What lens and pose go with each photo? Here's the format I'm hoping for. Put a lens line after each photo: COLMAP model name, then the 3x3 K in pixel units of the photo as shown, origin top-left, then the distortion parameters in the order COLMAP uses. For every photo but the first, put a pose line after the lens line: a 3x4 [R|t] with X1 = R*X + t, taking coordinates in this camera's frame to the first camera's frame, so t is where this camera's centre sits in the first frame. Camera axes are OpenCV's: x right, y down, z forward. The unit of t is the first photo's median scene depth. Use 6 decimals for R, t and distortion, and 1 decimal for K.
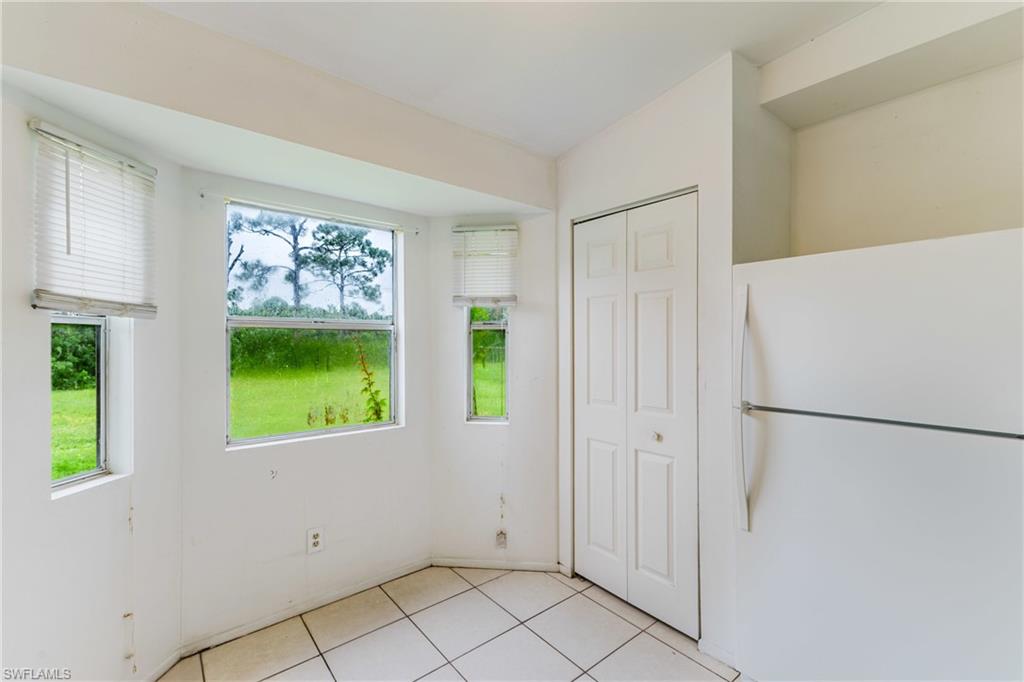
lens RADIAL K [[438.7, 0, 512.0], [0, 438.7, 341.0], [0, 0, 1]] dist [0.009907, -0.000108]
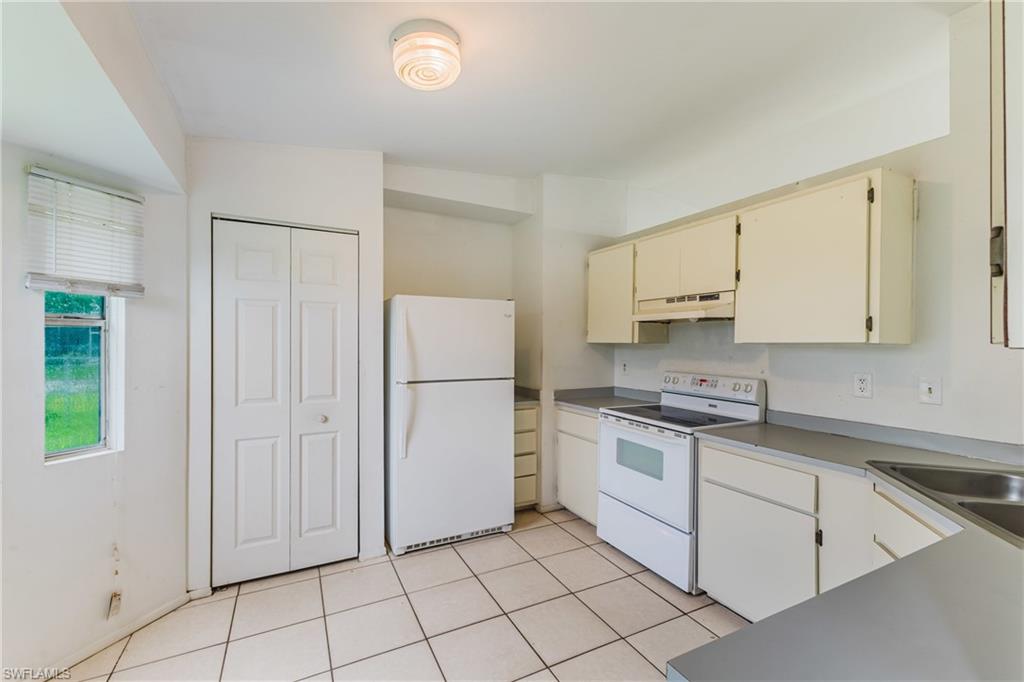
lens RADIAL K [[438.7, 0, 512.0], [0, 438.7, 341.0], [0, 0, 1]] dist [0.009907, -0.000108]
pose [[0.211244, 0.003319, 0.977428, -0.666890], [-0.002615, 0.999993, -0.002831, -0.001652], [-0.977430, -0.001958, 0.211252, 0.180150]]
